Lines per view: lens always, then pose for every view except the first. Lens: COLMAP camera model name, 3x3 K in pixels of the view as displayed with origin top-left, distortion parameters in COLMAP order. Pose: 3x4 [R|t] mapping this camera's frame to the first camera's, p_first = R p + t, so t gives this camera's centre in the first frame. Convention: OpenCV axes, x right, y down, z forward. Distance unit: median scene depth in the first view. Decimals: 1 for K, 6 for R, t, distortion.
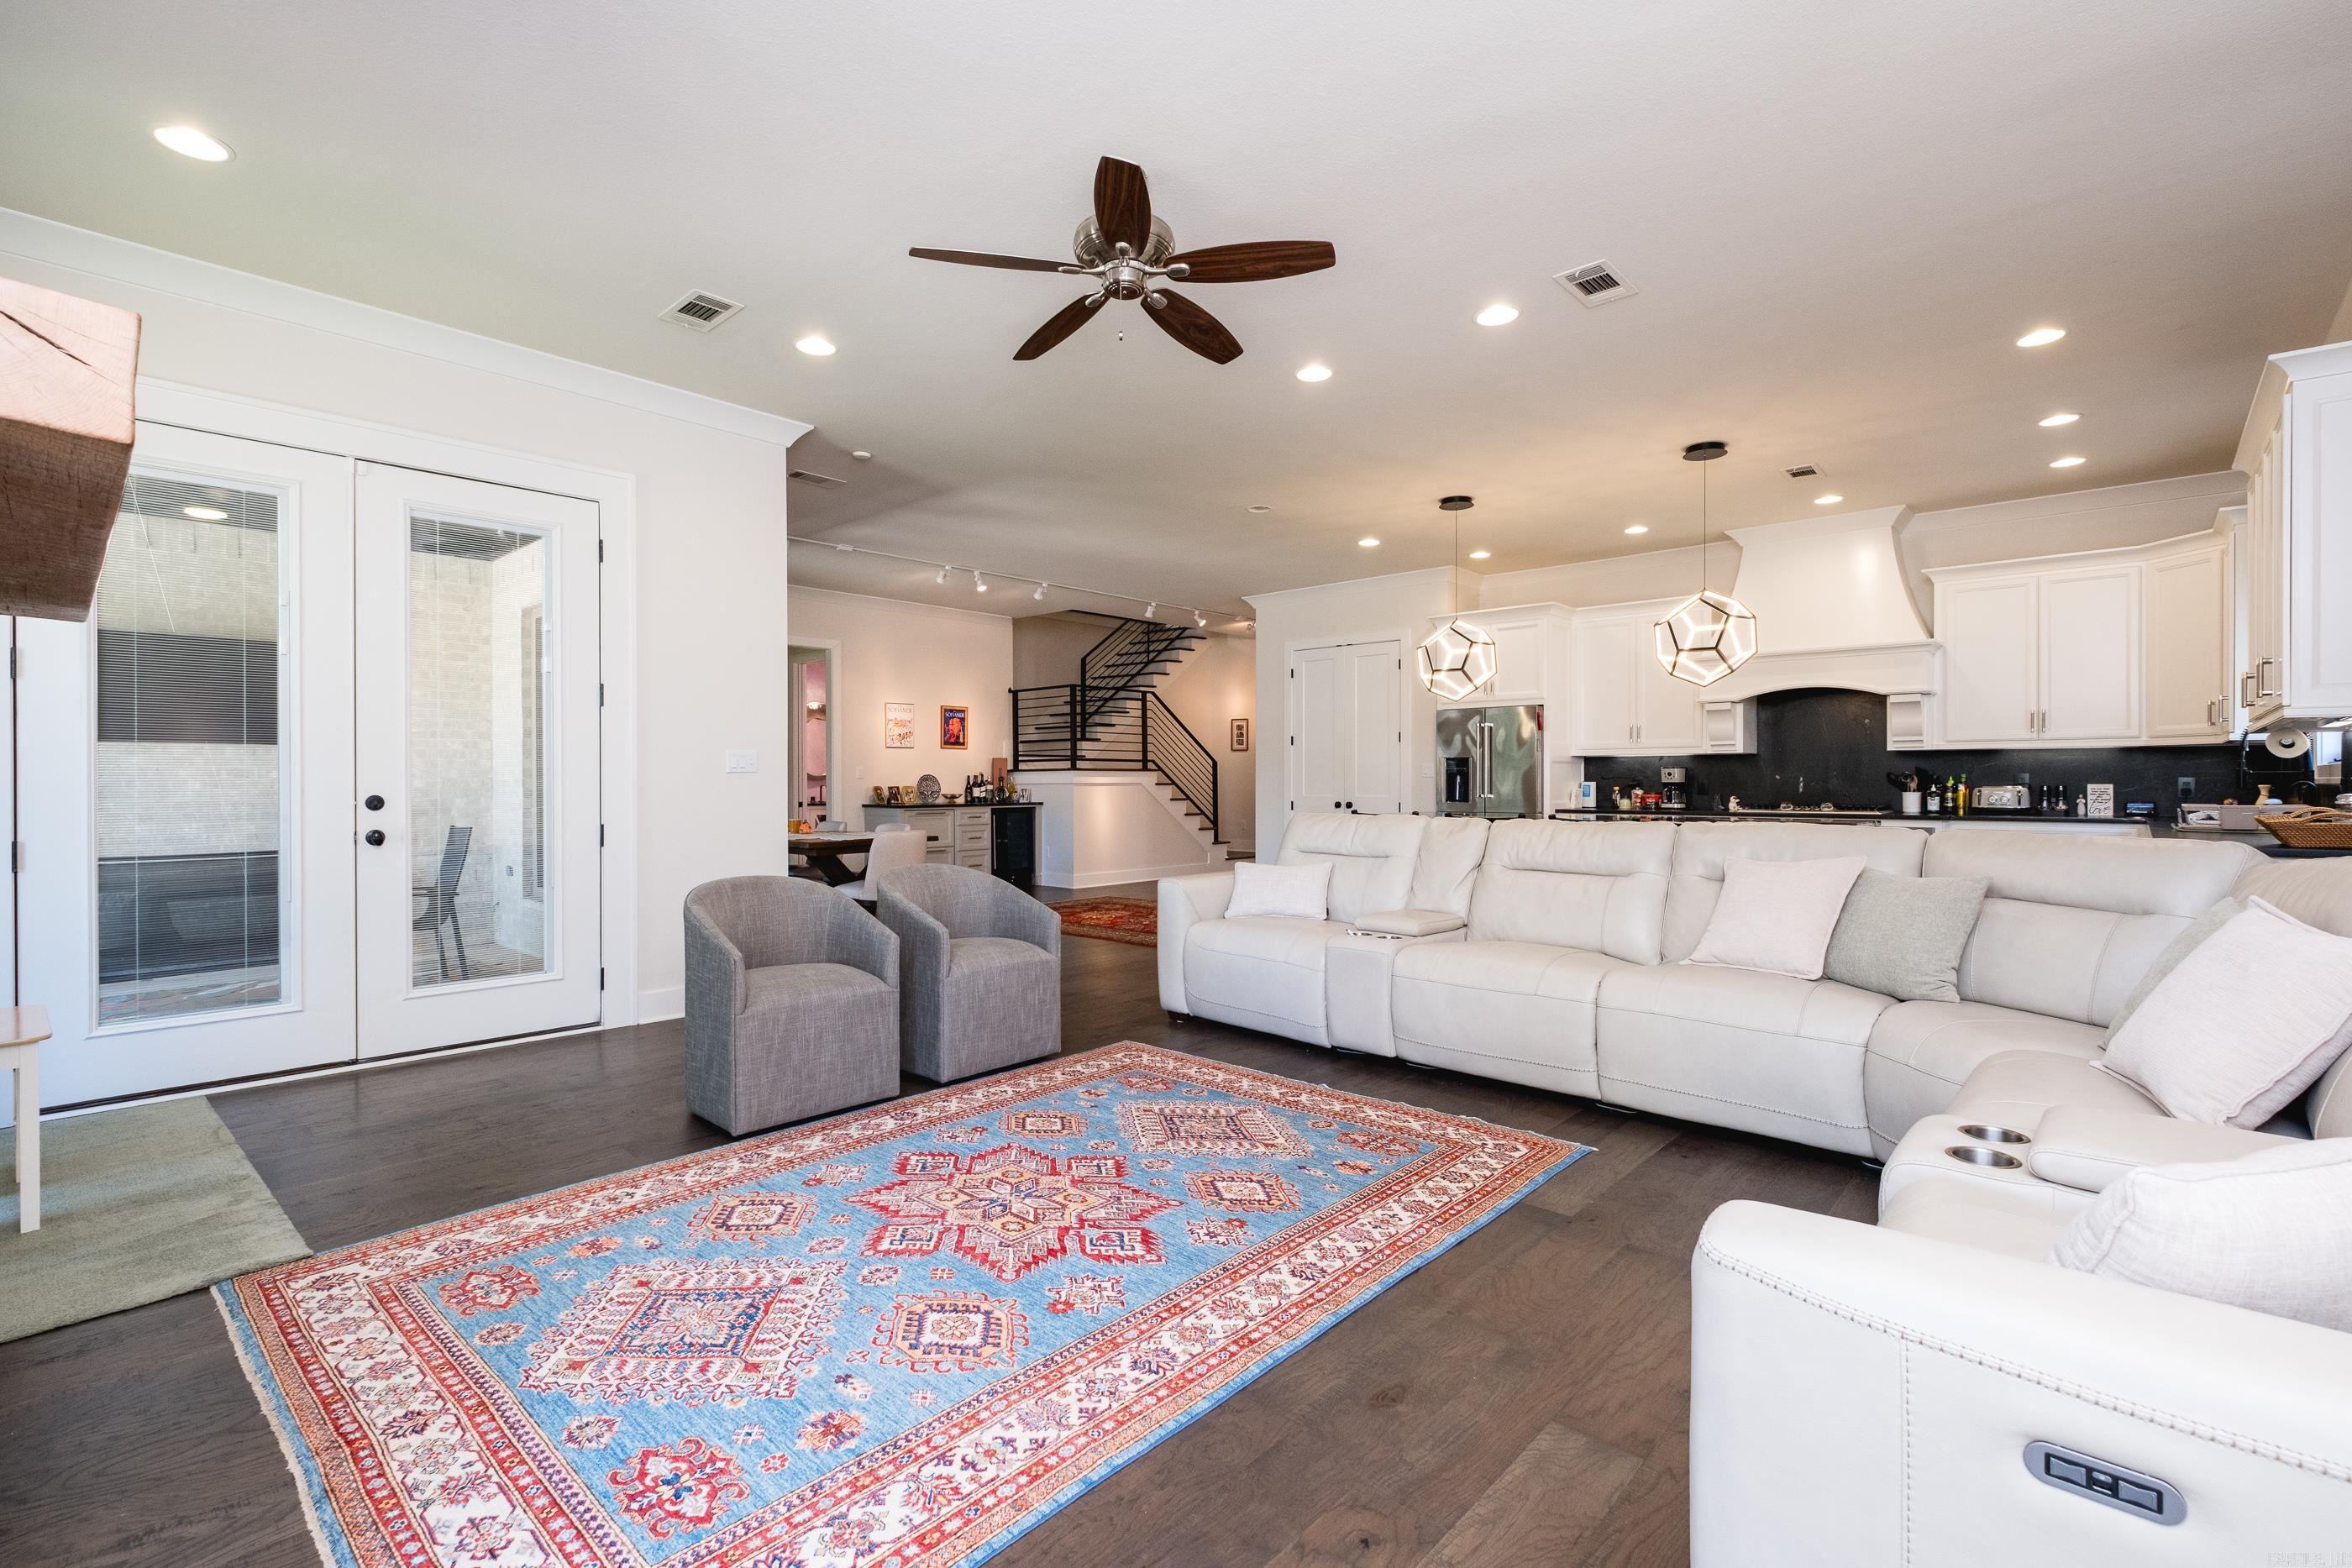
lens RADIAL K [[1078.1, 0, 1176.0], [0, 1078.1, 784.0], [0, 0, 1]] dist [-0.016312, -0.000394]
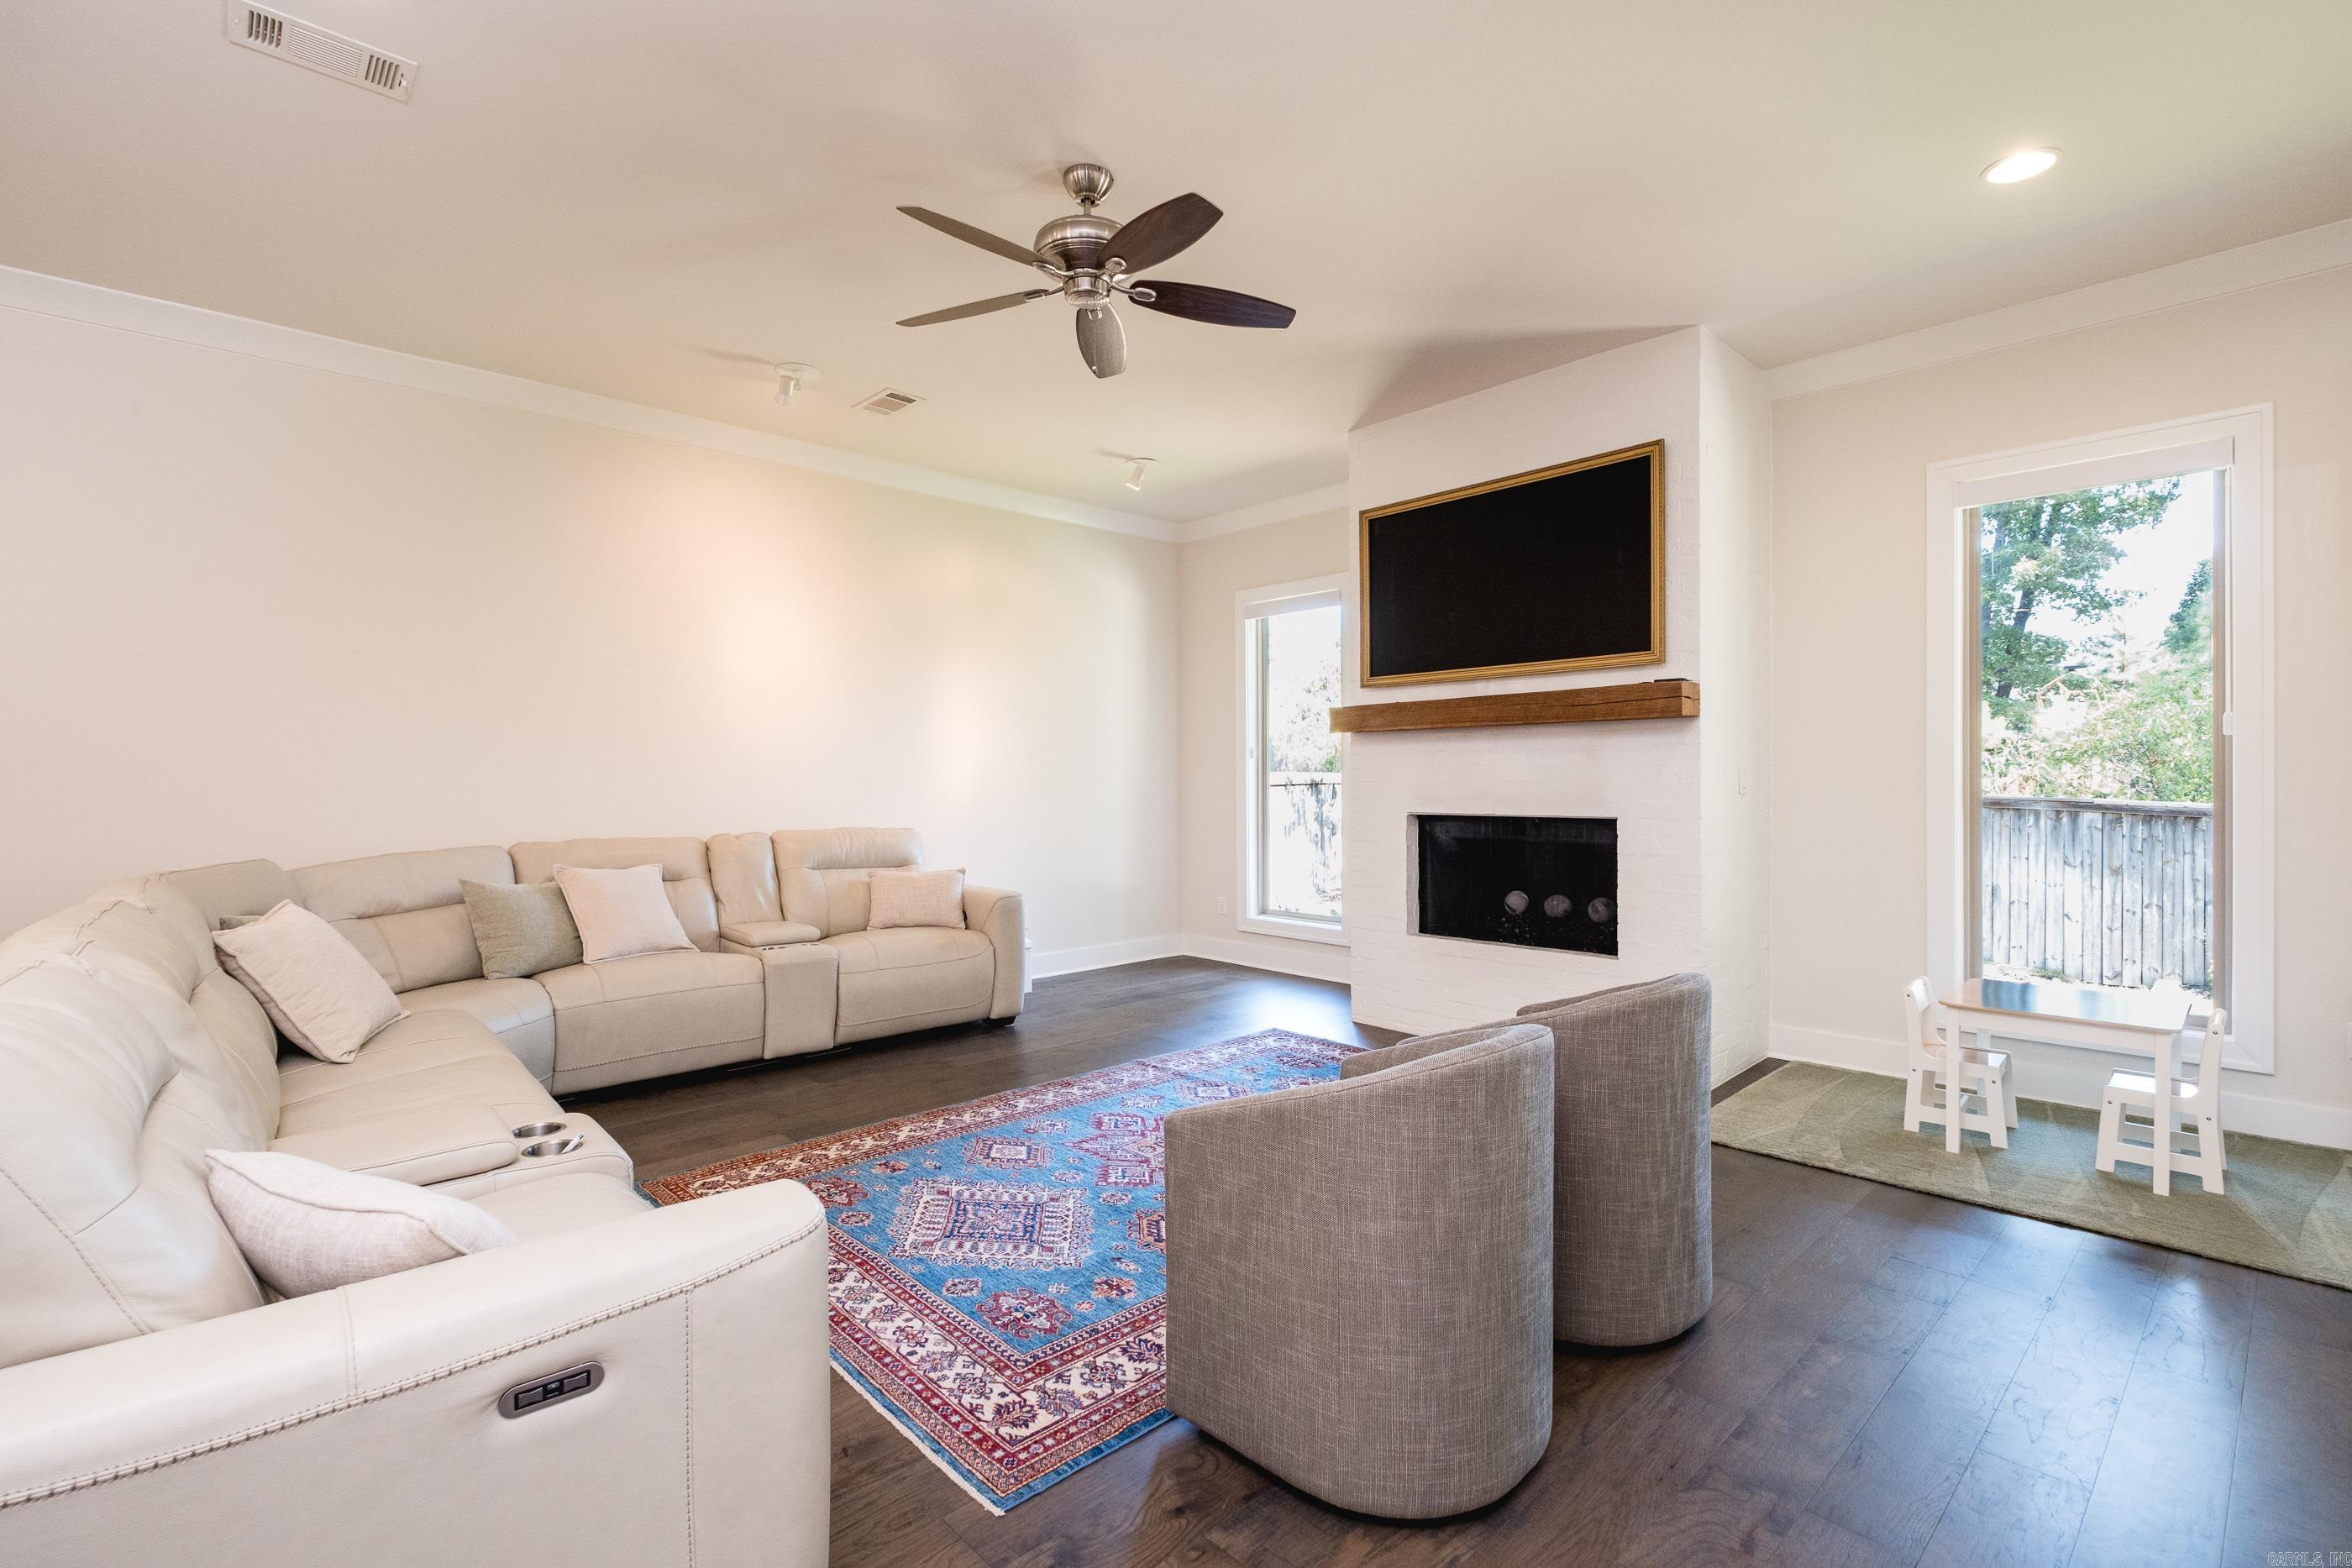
lens RADIAL K [[1078.1, 0, 1176.0], [0, 1078.1, 784.0], [0, 0, 1]] dist [-0.016312, -0.000394]
pose [[-0.996708, 0.004786, 0.080933, -0.058173], [0.005502, 0.999948, 0.008621, -0.010504], [-0.080887, 0.009038, -0.996682, 0.565645]]
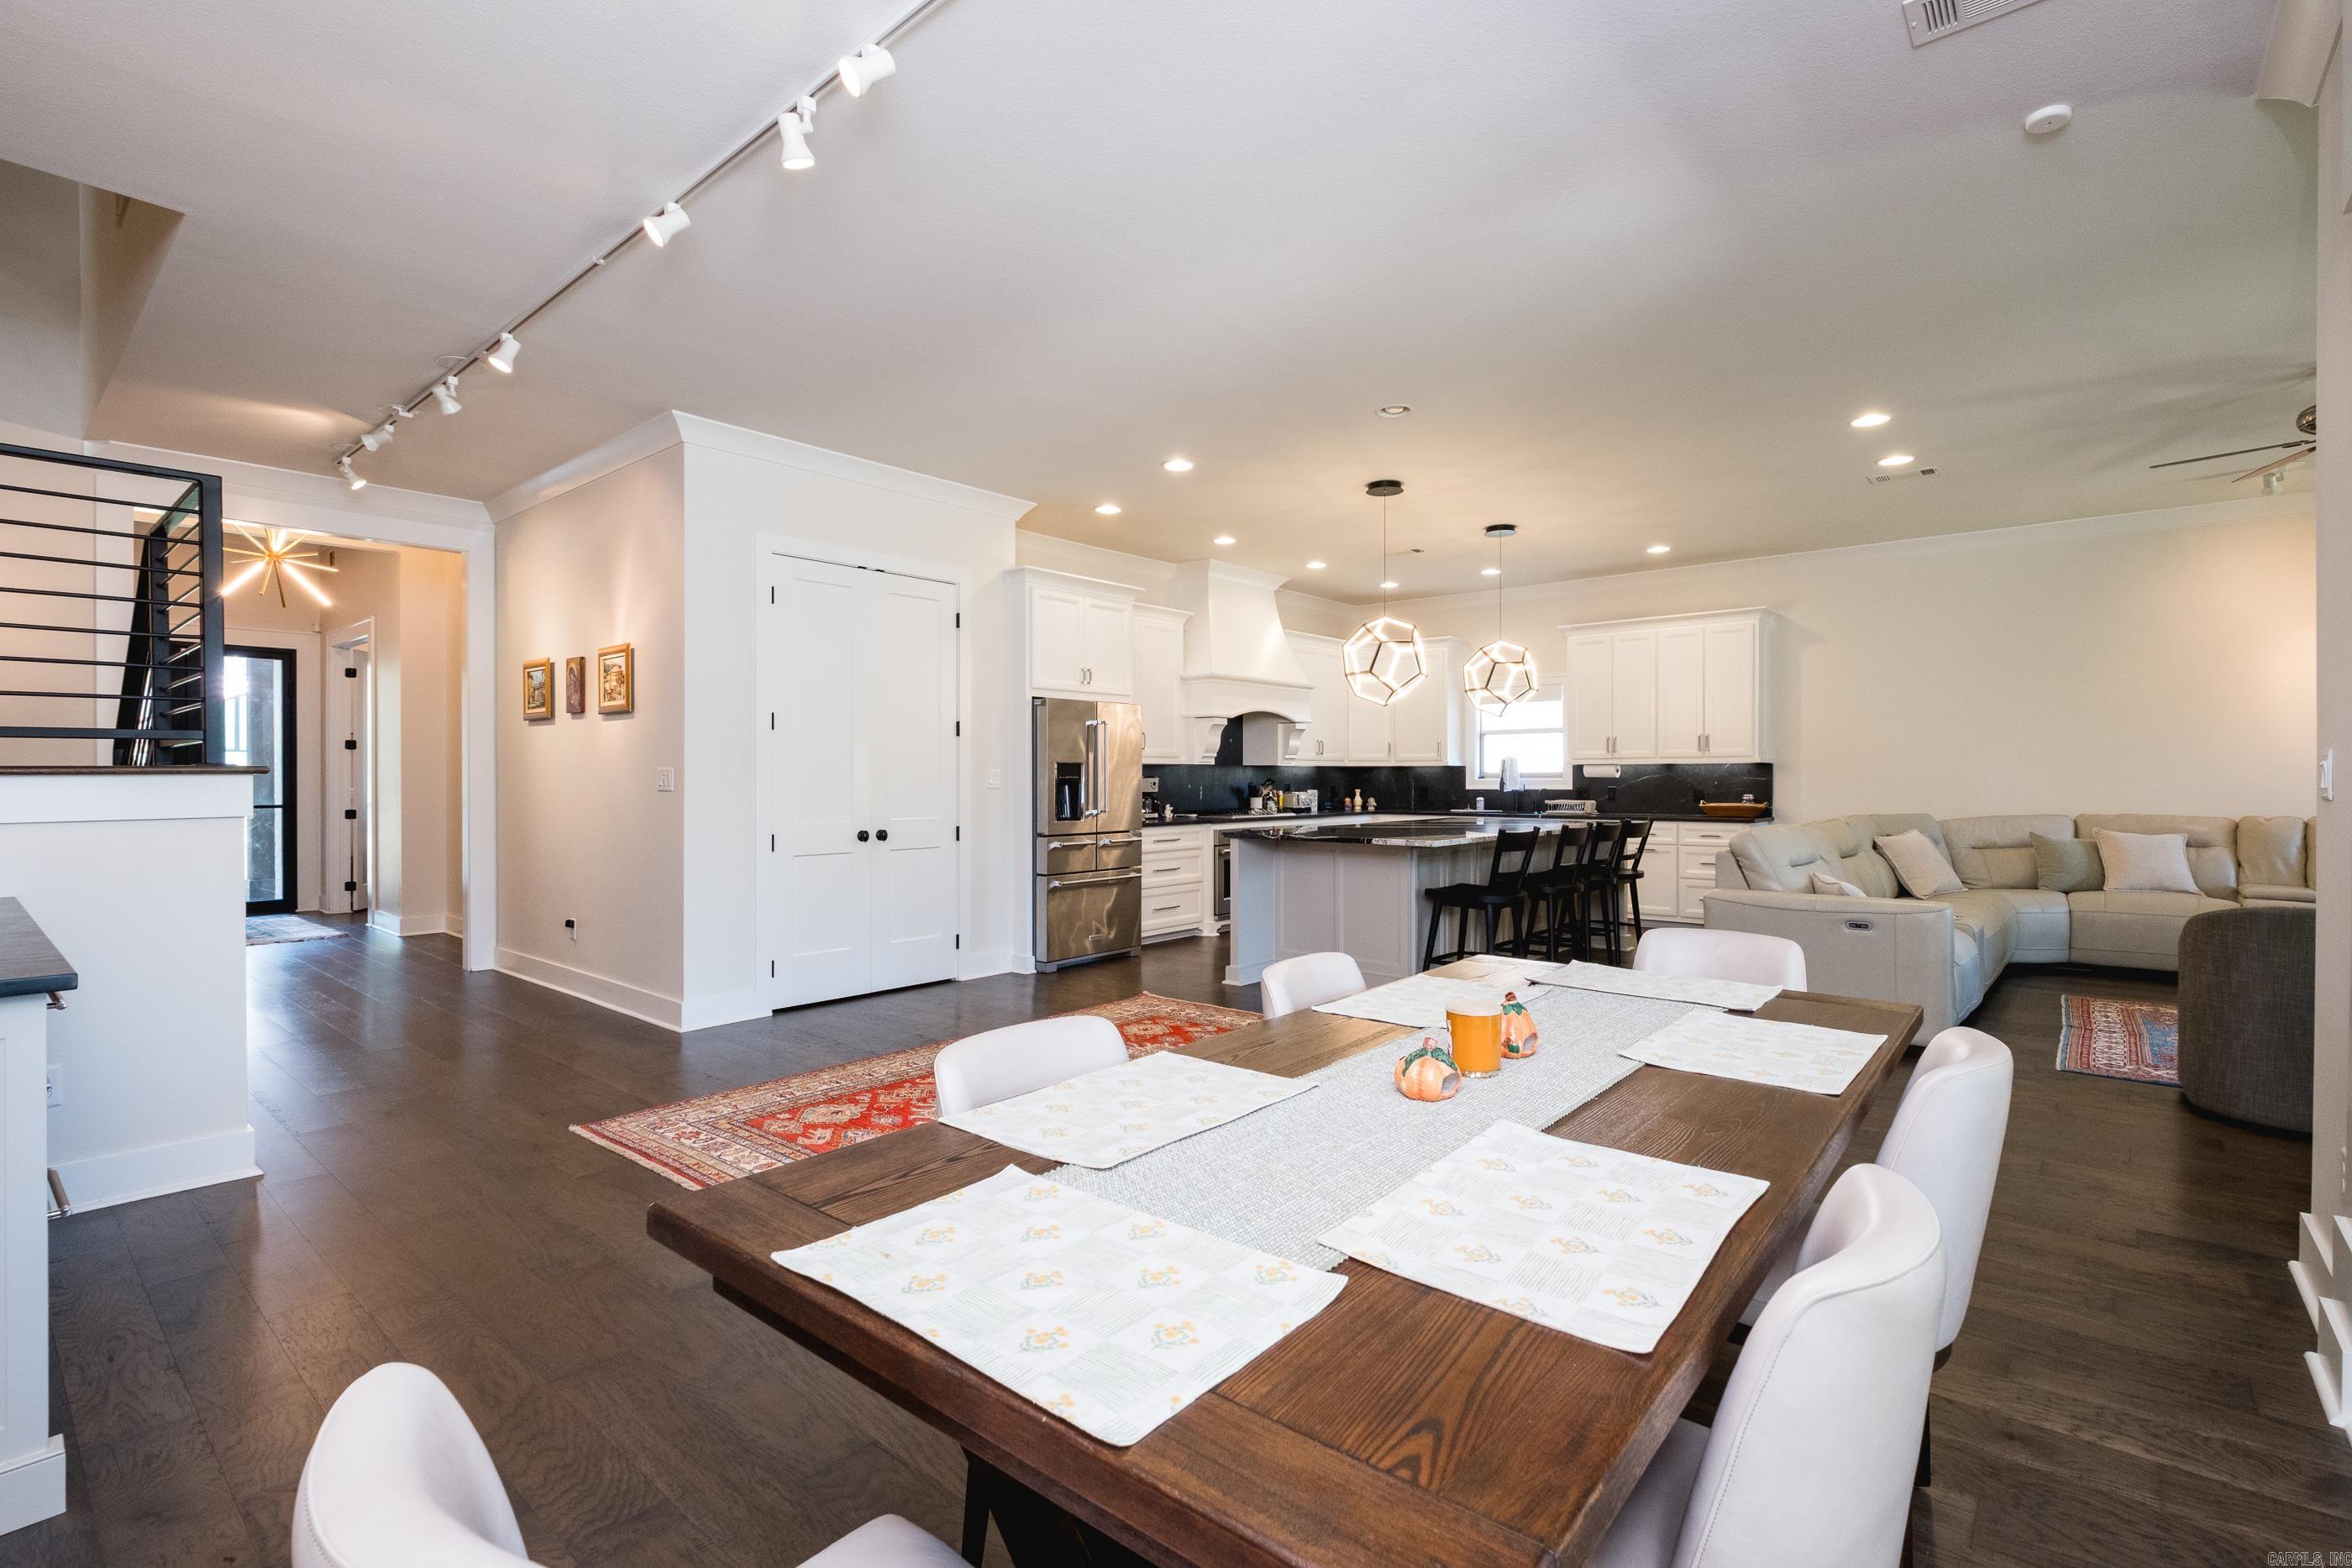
lens RADIAL K [[1078.1, 0, 1176.0], [0, 1078.1, 784.0], [0, 0, 1]] dist [-0.016312, -0.000394]
pose [[-0.032230, -0.006517, 0.999459, -0.398193], [0.004246, 0.999969, 0.006657, -0.011105], [-0.999471, 0.004458, -0.032201, 0.747587]]
